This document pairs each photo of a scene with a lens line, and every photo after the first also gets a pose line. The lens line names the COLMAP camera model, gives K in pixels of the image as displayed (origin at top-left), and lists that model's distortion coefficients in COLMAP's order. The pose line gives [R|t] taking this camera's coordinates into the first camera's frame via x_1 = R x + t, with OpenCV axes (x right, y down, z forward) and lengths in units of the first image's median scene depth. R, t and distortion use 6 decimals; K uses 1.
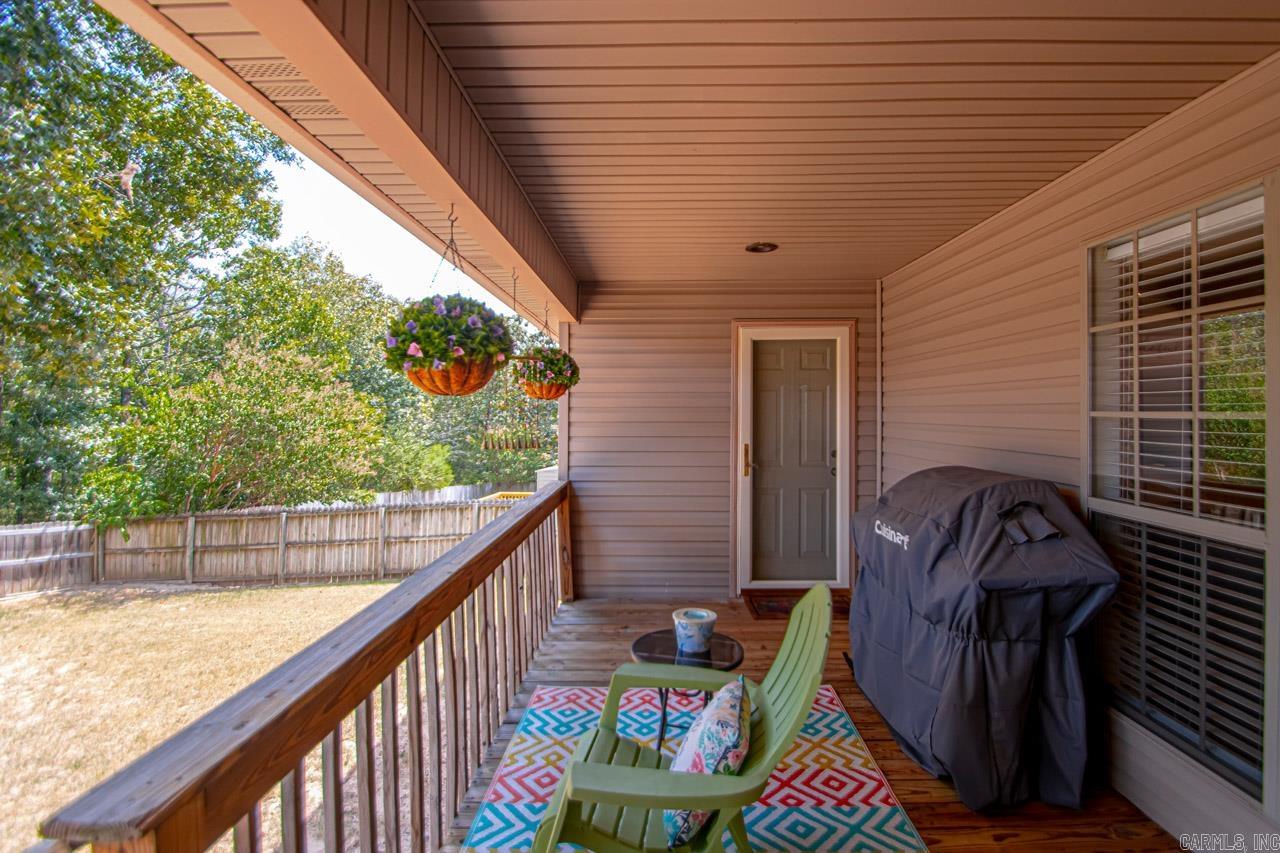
lens RADIAL K [[601.4, 0, 644.7], [0, 601.4, 399.2], [0, 0, 1]] dist [0.039695, -0.026495]
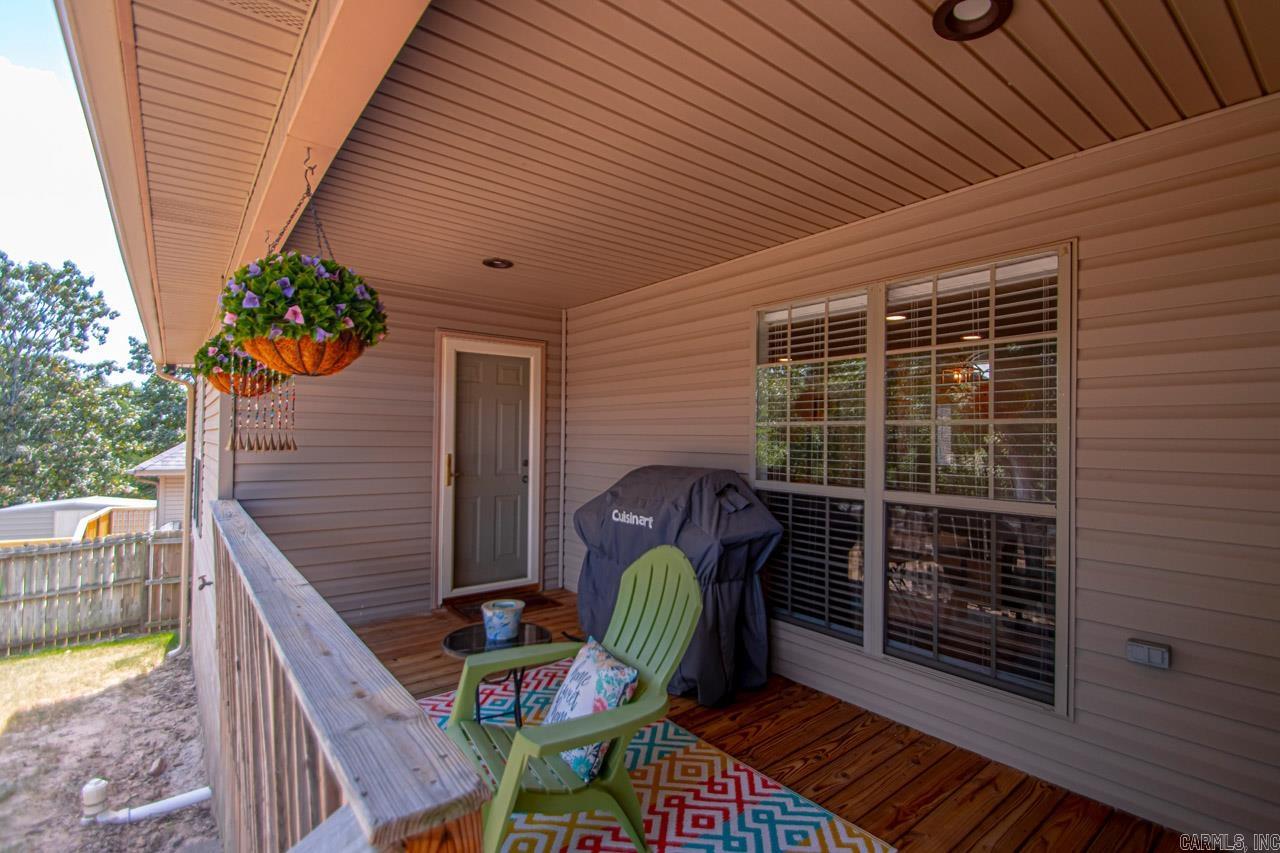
lens RADIAL K [[599.0, 0, 639.9], [0, 599.0, 429.1], [0, 0, 1]] dist [0.021778, -0.000624]
pose [[0.783218, 0.022455, 0.621342, -0.392888], [-0.027899, 0.999610, -0.000958, 0.047458], [-0.621122, -0.016584, 0.783539, 0.043213]]
